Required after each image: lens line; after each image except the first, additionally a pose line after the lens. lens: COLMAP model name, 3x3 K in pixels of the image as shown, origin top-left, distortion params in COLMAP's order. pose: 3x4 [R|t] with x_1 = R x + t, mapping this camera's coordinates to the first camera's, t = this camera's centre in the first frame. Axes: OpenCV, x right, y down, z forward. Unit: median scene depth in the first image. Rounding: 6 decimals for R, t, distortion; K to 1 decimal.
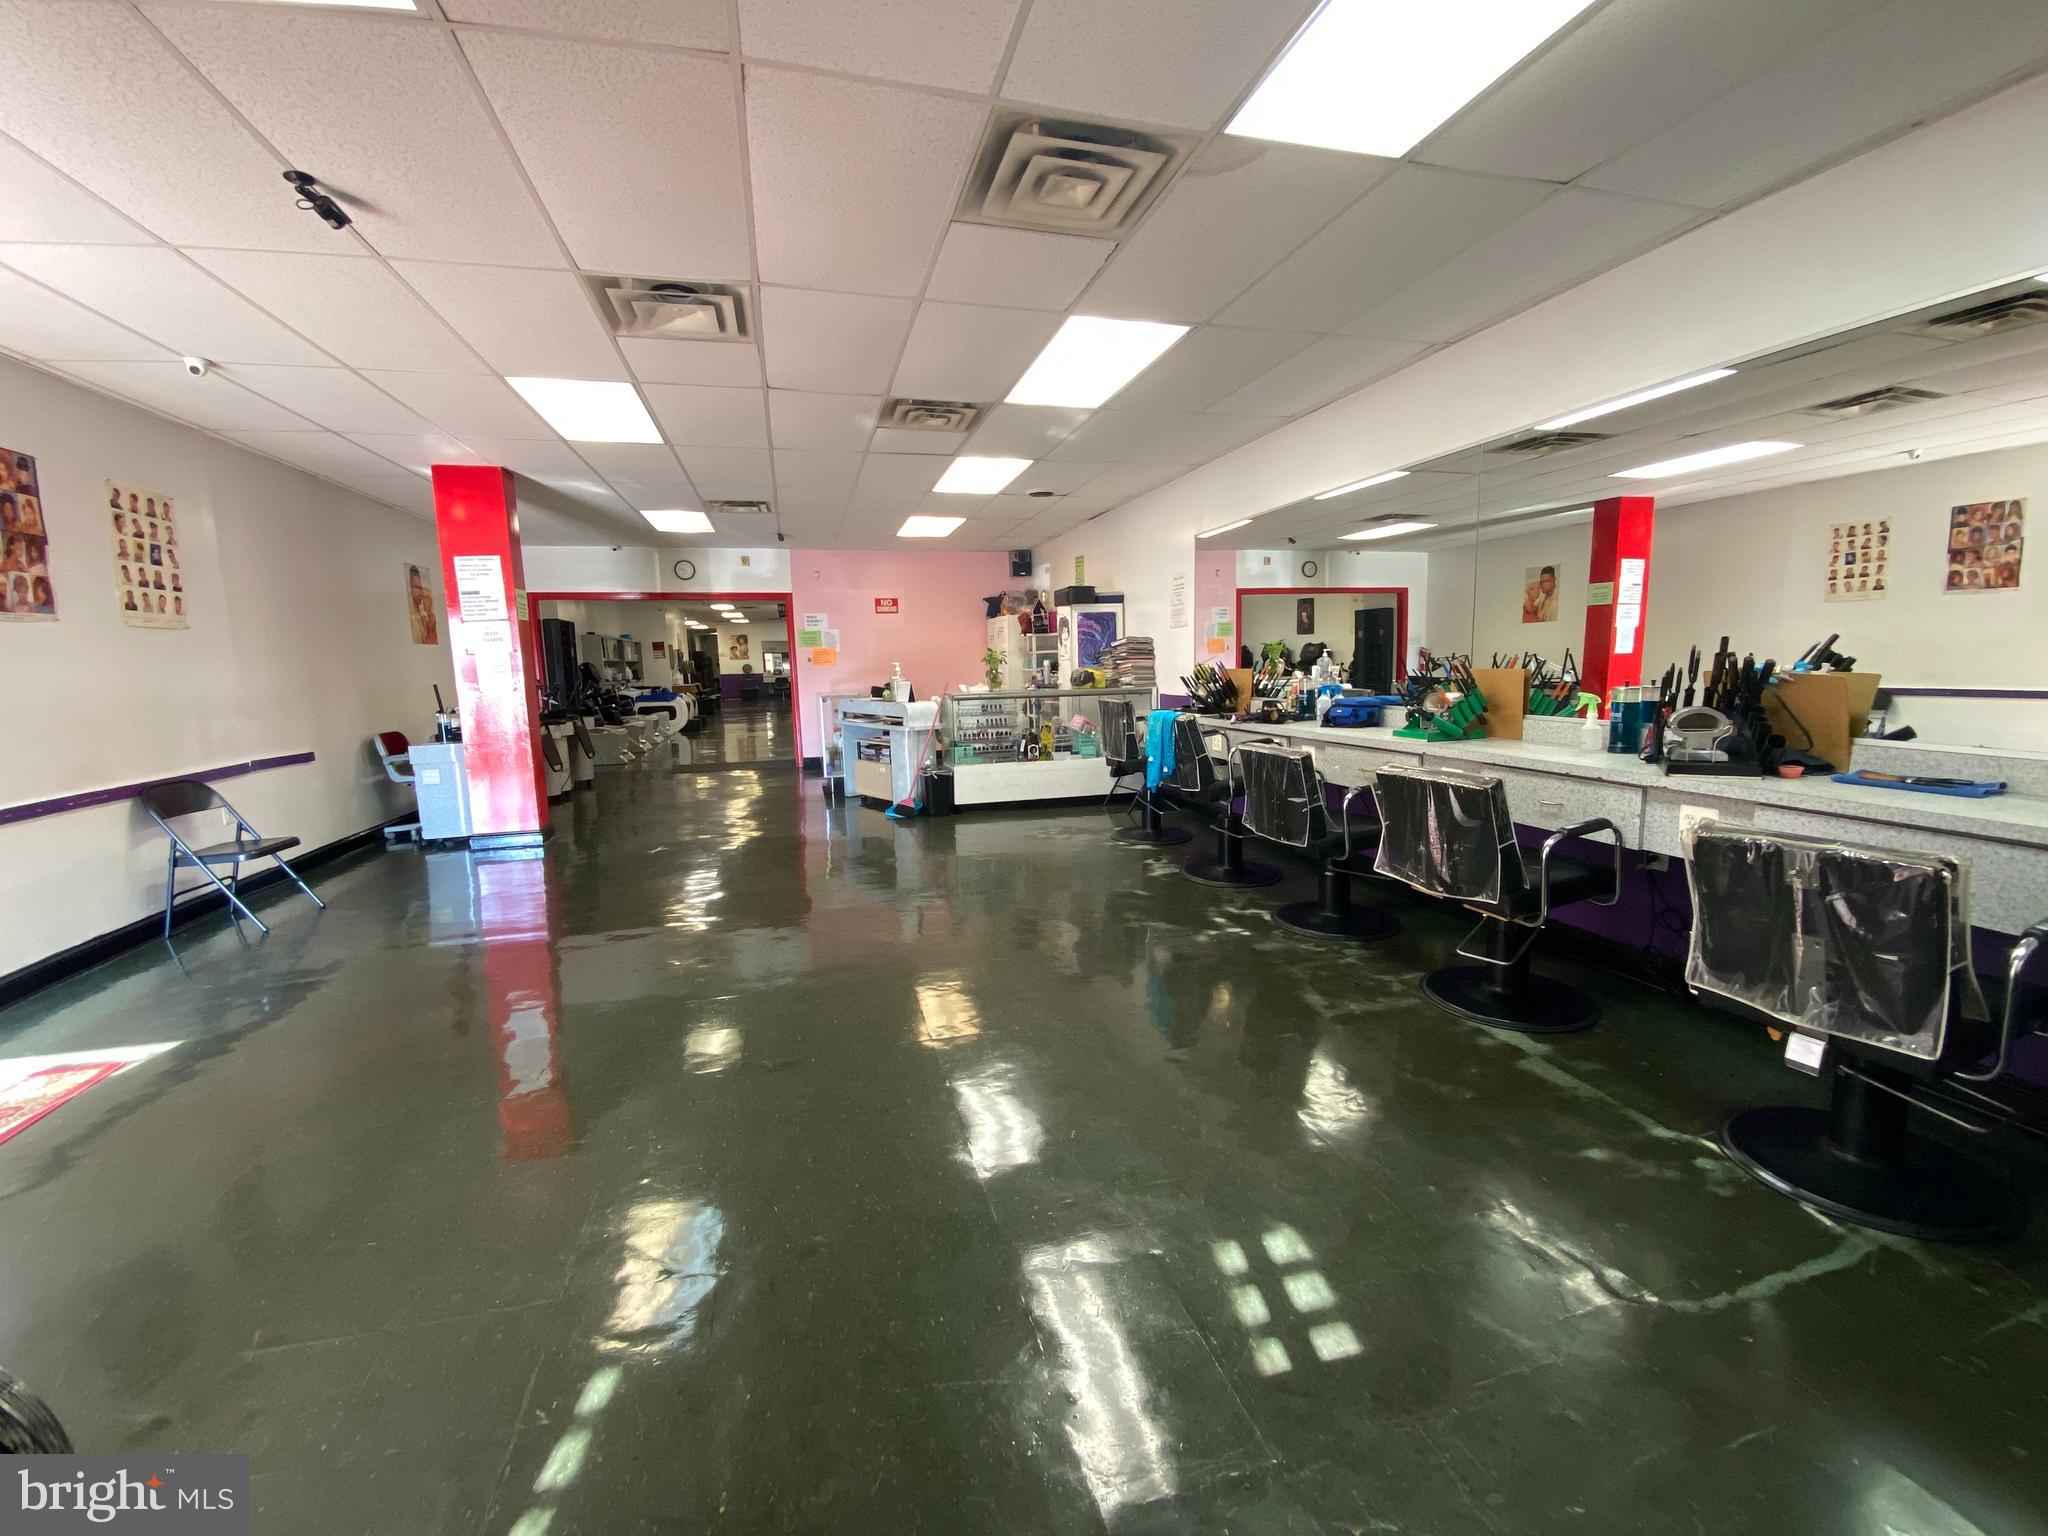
lens RADIAL K [[834.5, 0, 1016.5], [0, 834.5, 766.0], [0, 0, 1]] dist [0.000315, -0.010886]
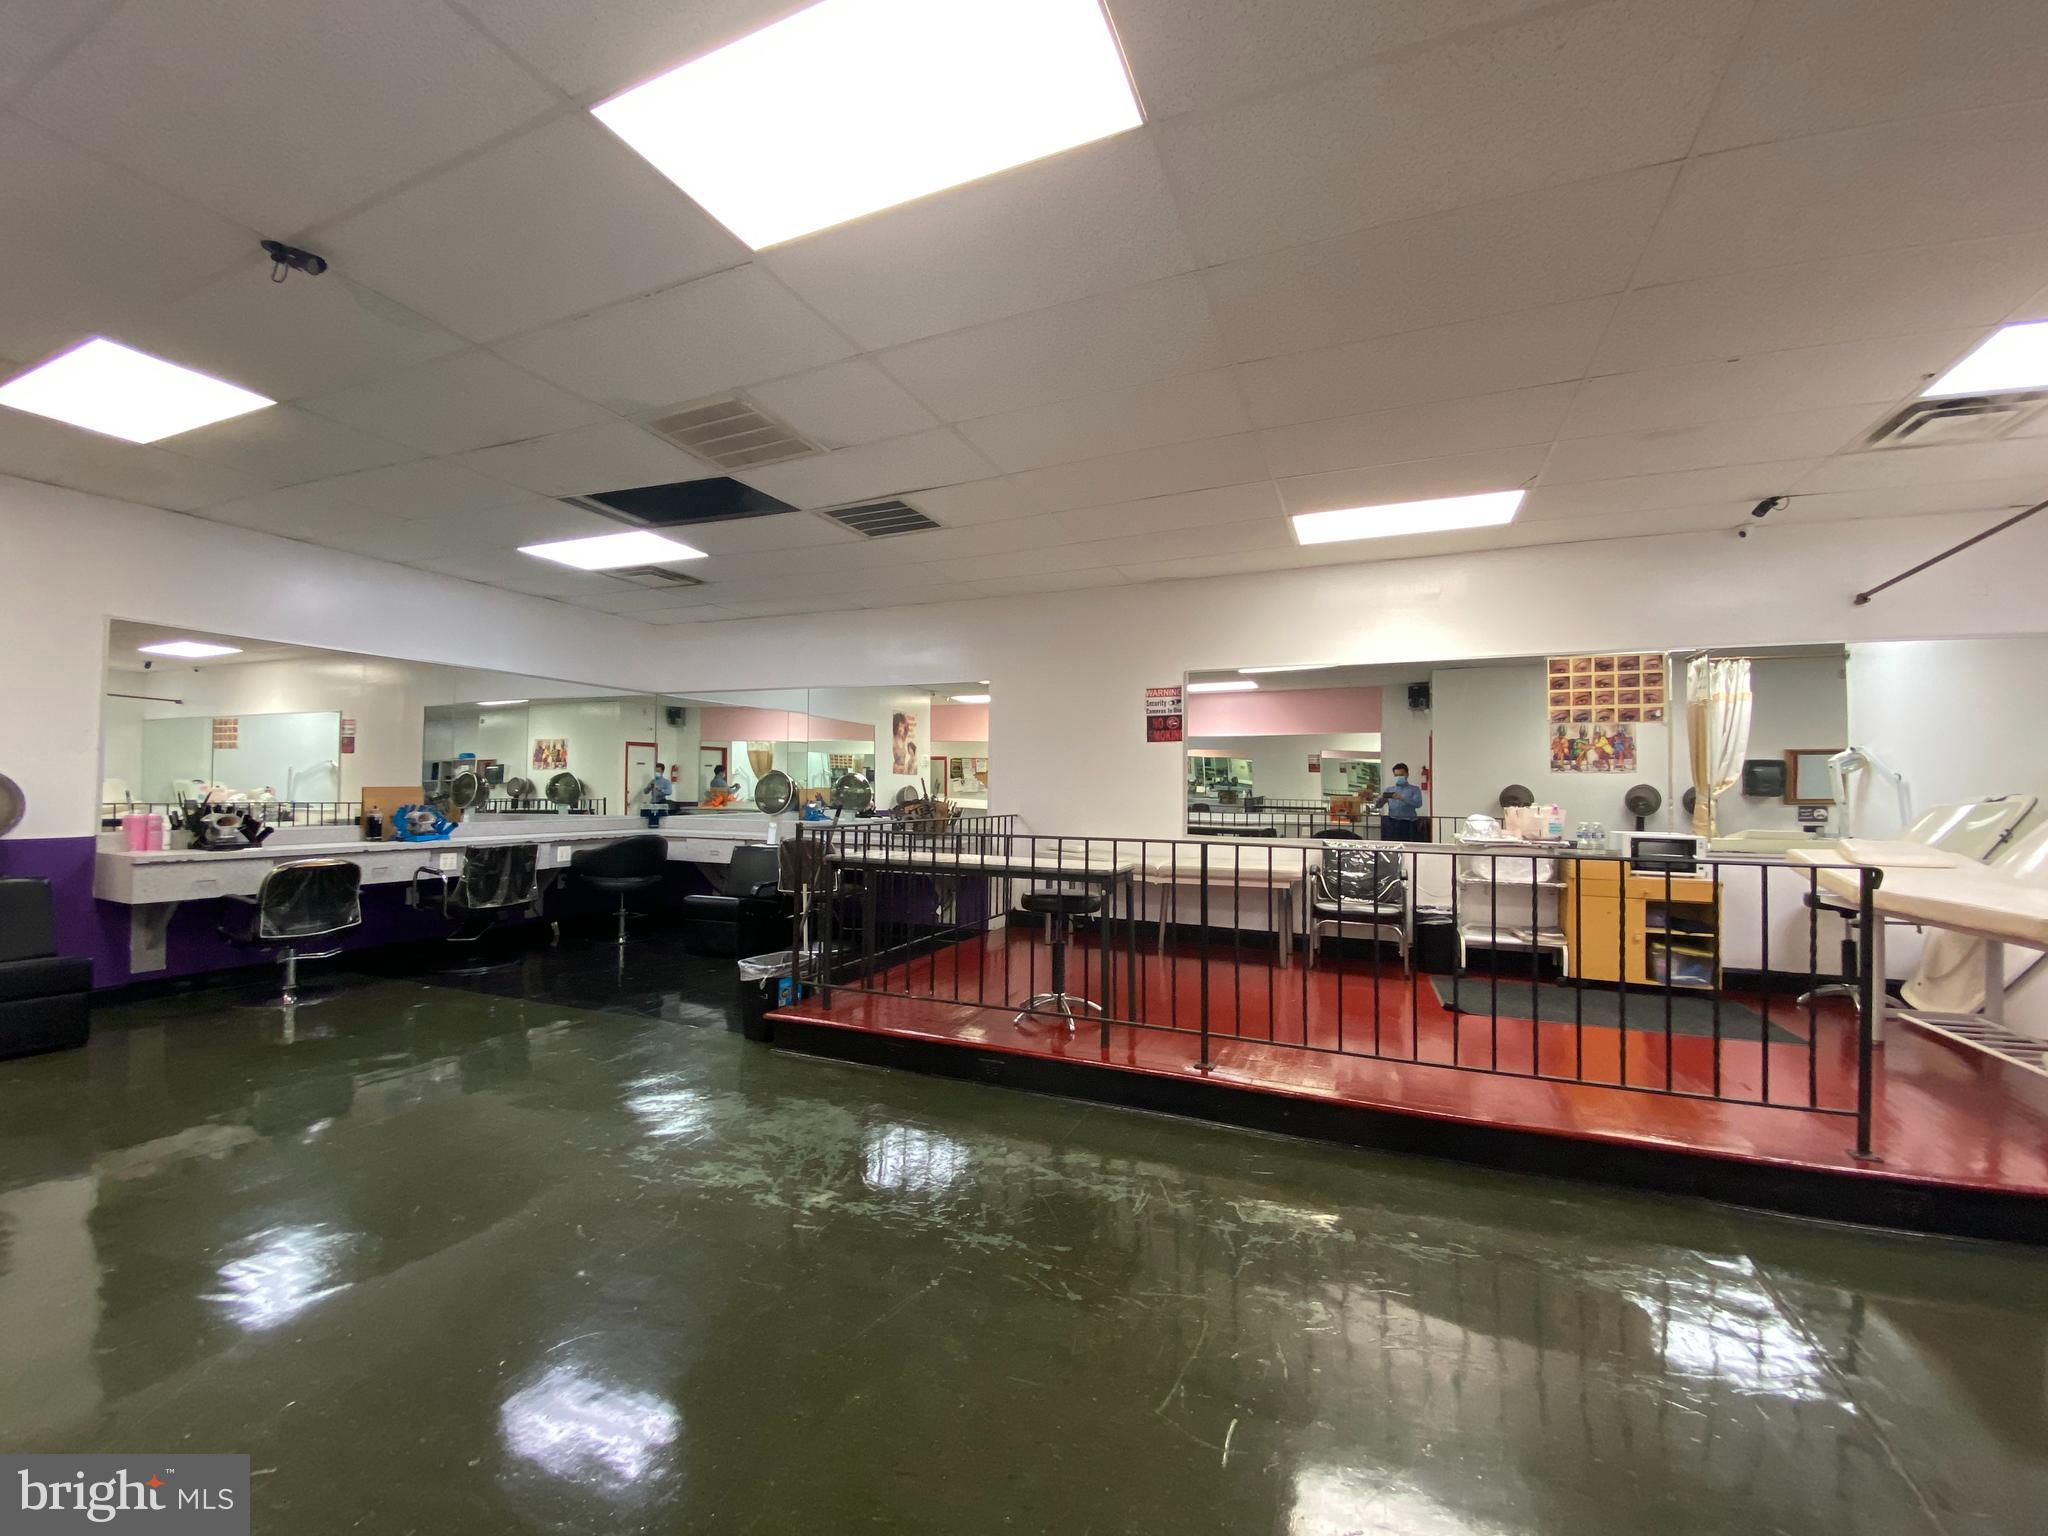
lens RADIAL K [[834.5, 0, 1037.5], [0, 834.5, 762.8], [0, 0, 1]] dist [0.000315, -0.010886]
pose [[0.621355, 0.052927, 0.781739, -1.664327], [0.081435, 0.987950, -0.131615, -0.485745], [-0.779285, 0.145441, 0.609558, 4.150969]]
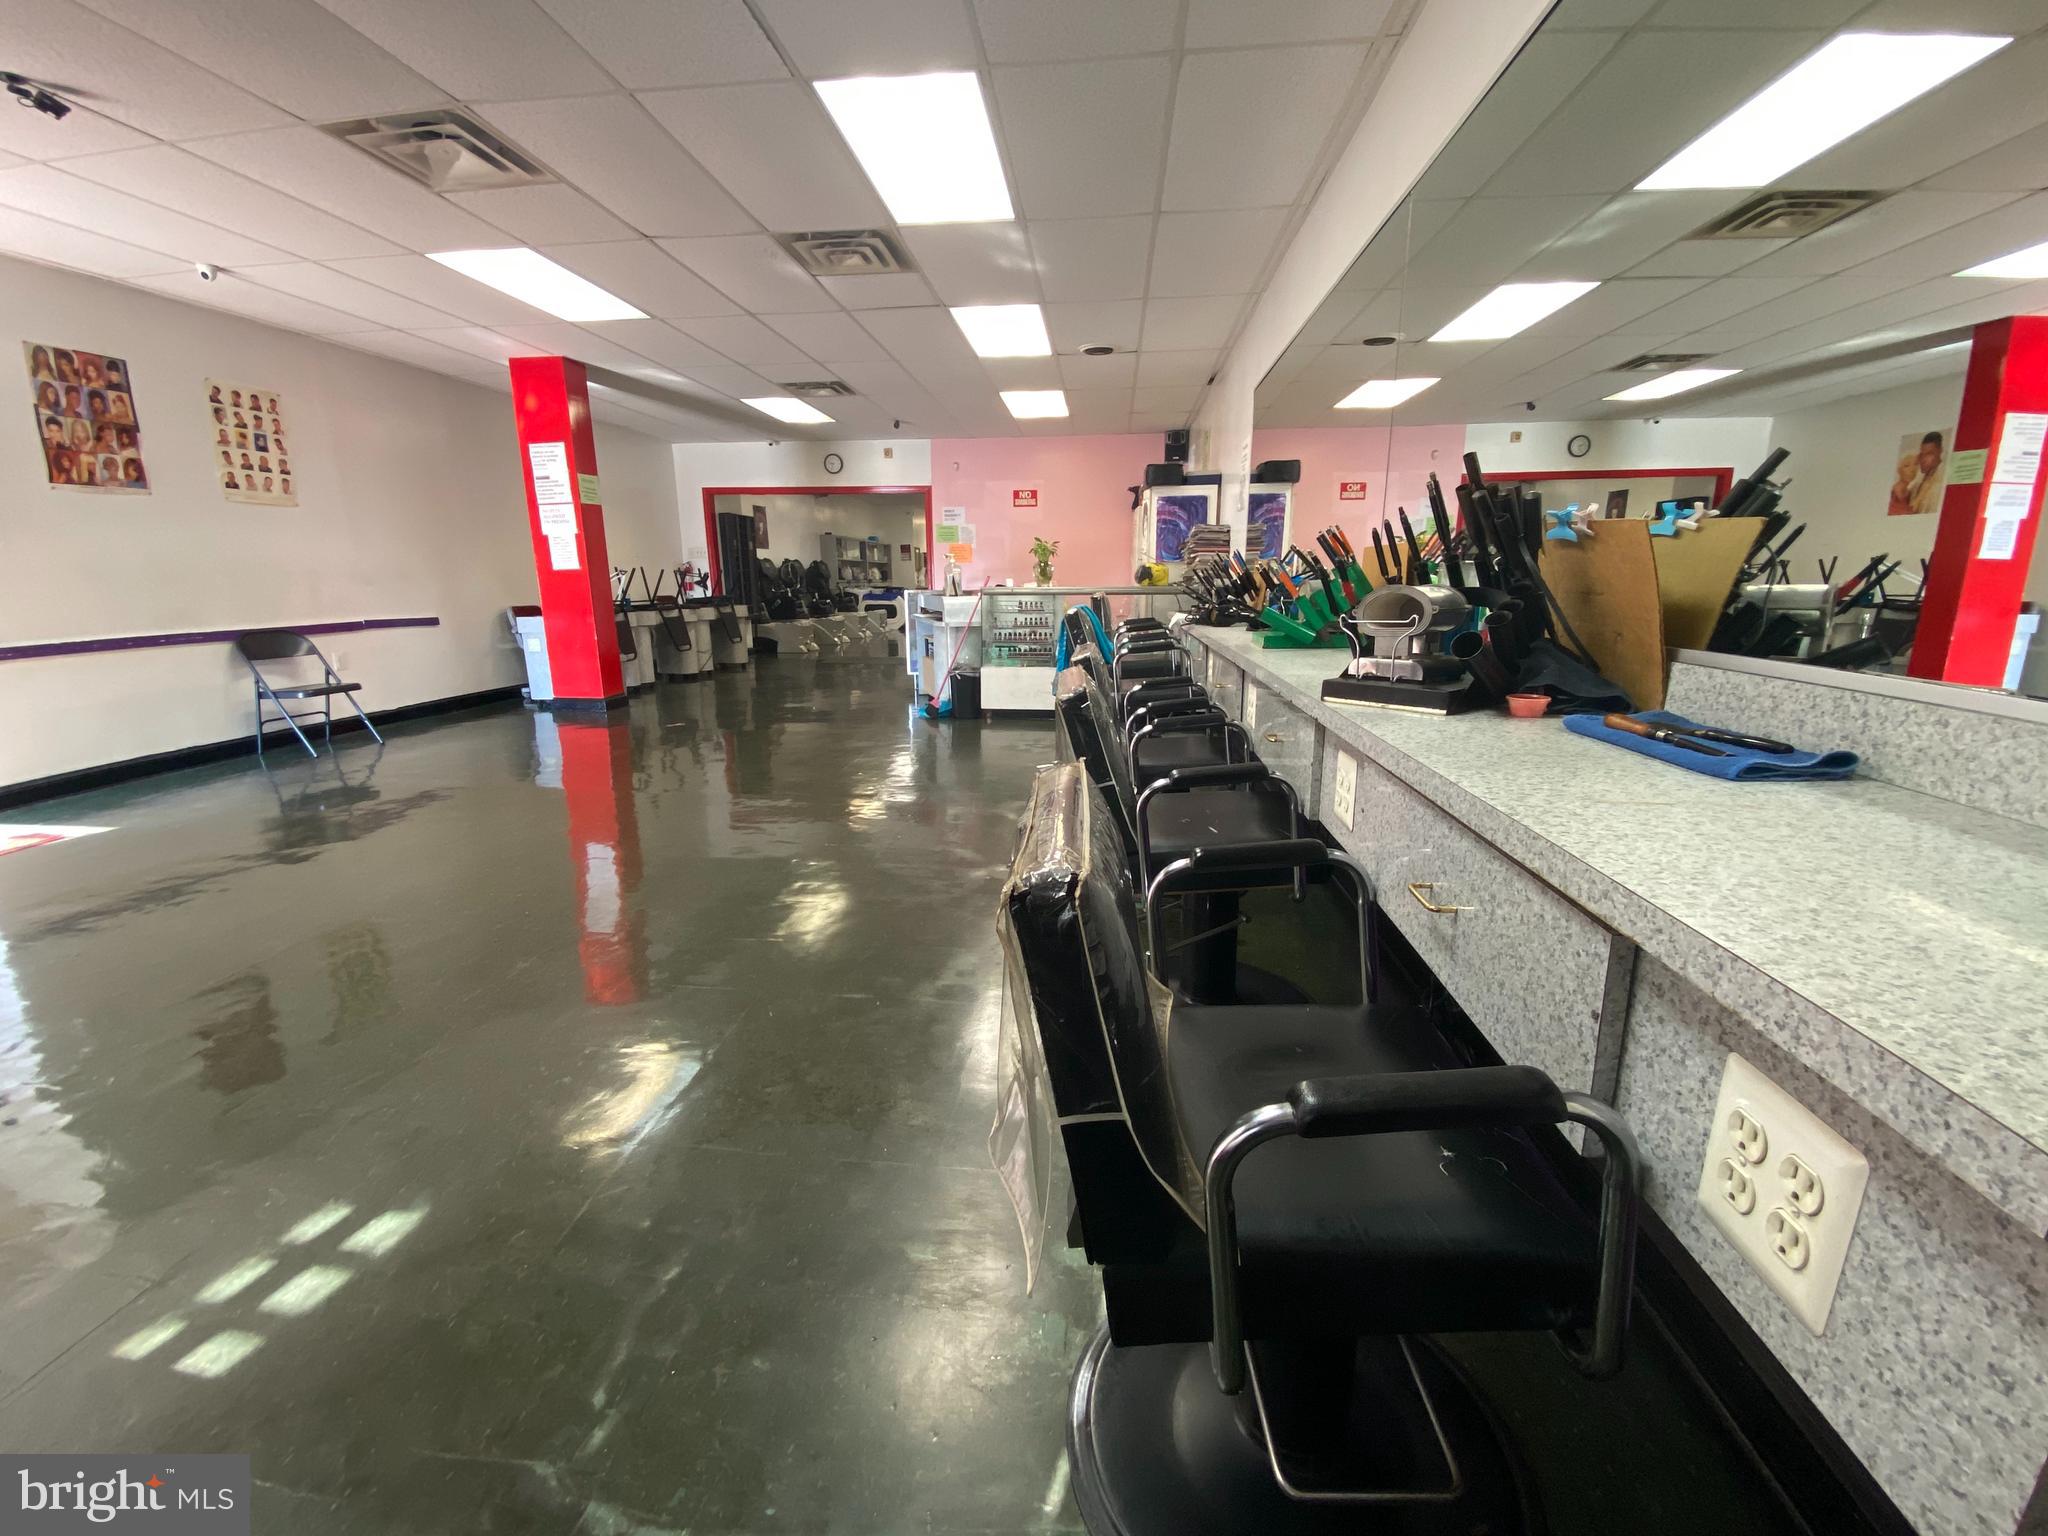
lens RADIAL K [[834.5, 0, 1013.5], [0, 834.5, 770.5], [0, 0, 1]] dist [0.000315, -0.010886]
pose [[0.930047, 0.105309, -0.352027, 0.329141], [-0.067152, 0.990629, 0.118933, 0.002577], [0.361253, -0.086974, 0.928403, 0.155730]]
